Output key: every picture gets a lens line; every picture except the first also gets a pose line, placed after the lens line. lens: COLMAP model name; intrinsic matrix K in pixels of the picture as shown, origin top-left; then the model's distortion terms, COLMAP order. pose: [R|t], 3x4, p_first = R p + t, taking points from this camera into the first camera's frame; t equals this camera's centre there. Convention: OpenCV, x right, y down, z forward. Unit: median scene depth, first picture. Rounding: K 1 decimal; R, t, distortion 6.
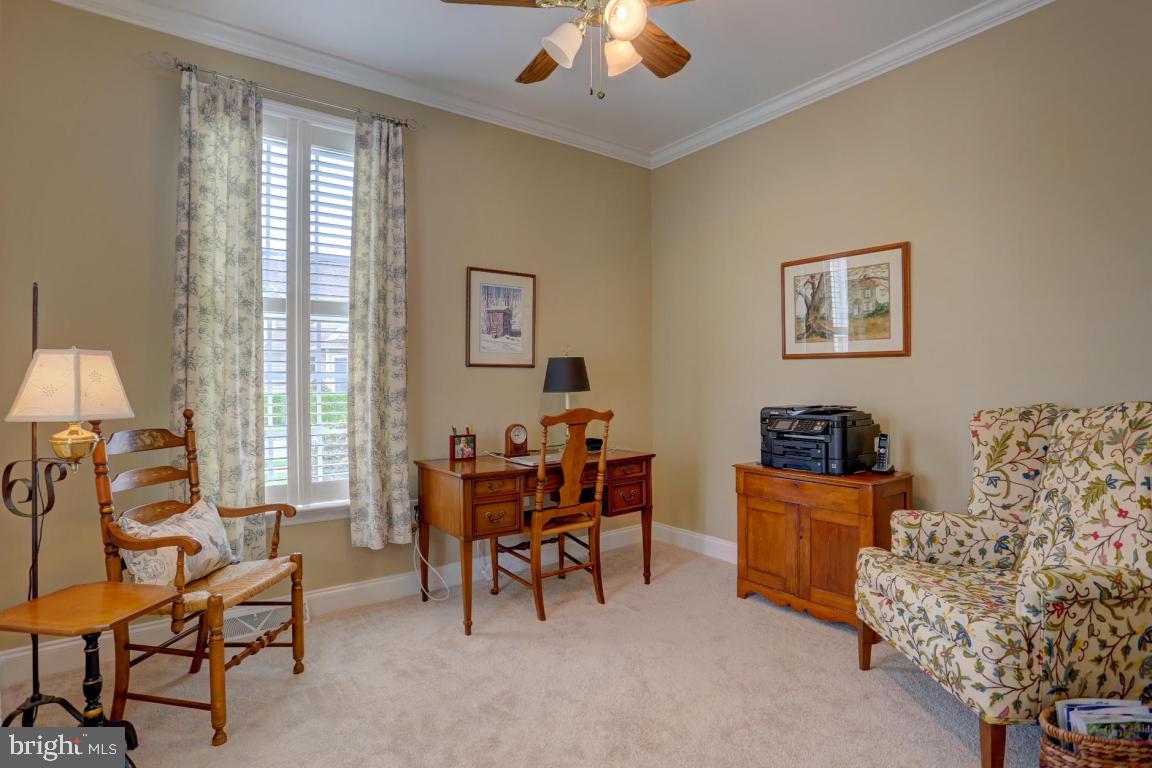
lens RADIAL K [[576.1, 0, 576.0], [0, 576.1, 384.0], [0, 0, 1]] dist [-0.060855, 0.021962]
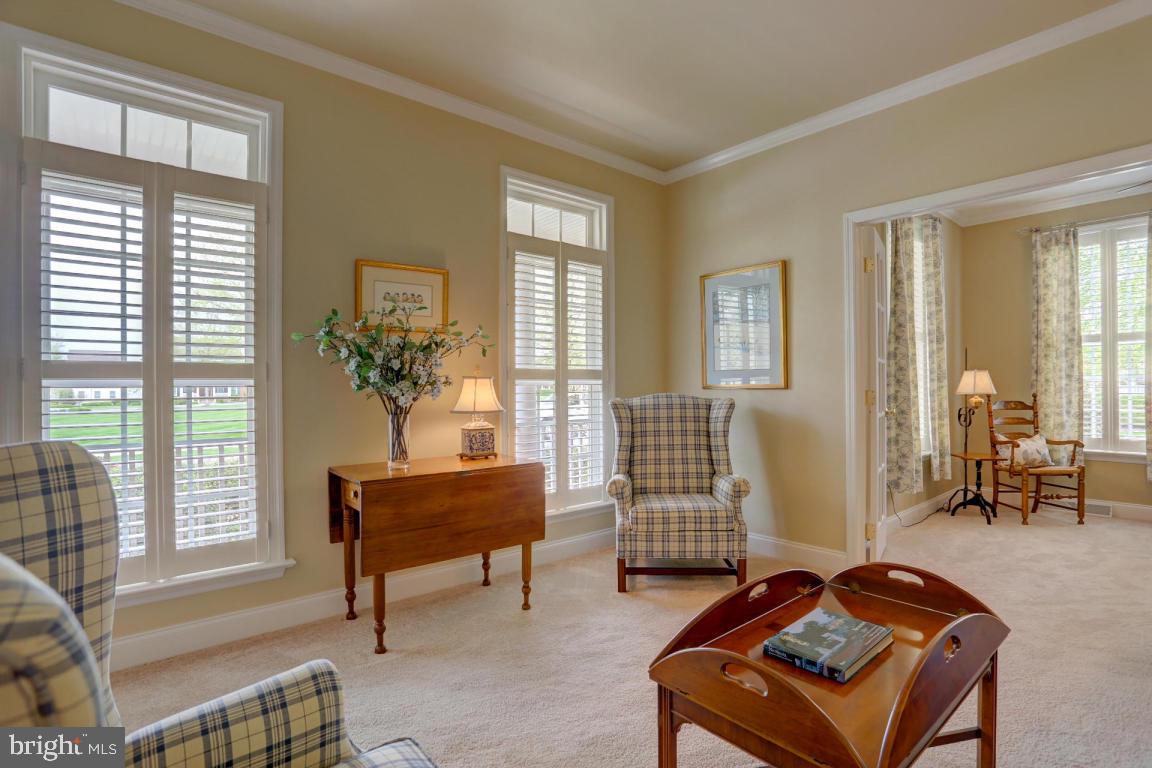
lens RADIAL K [[576.1, 0, 576.0], [0, 576.1, 384.0], [0, 0, 1]] dist [-0.060855, 0.021962]
pose [[0.078251, -0.006551, -0.996912, 1.221744], [0.002572, 0.999976, -0.006370, 0.015733], [0.996930, -0.002066, 0.078266, -0.866890]]
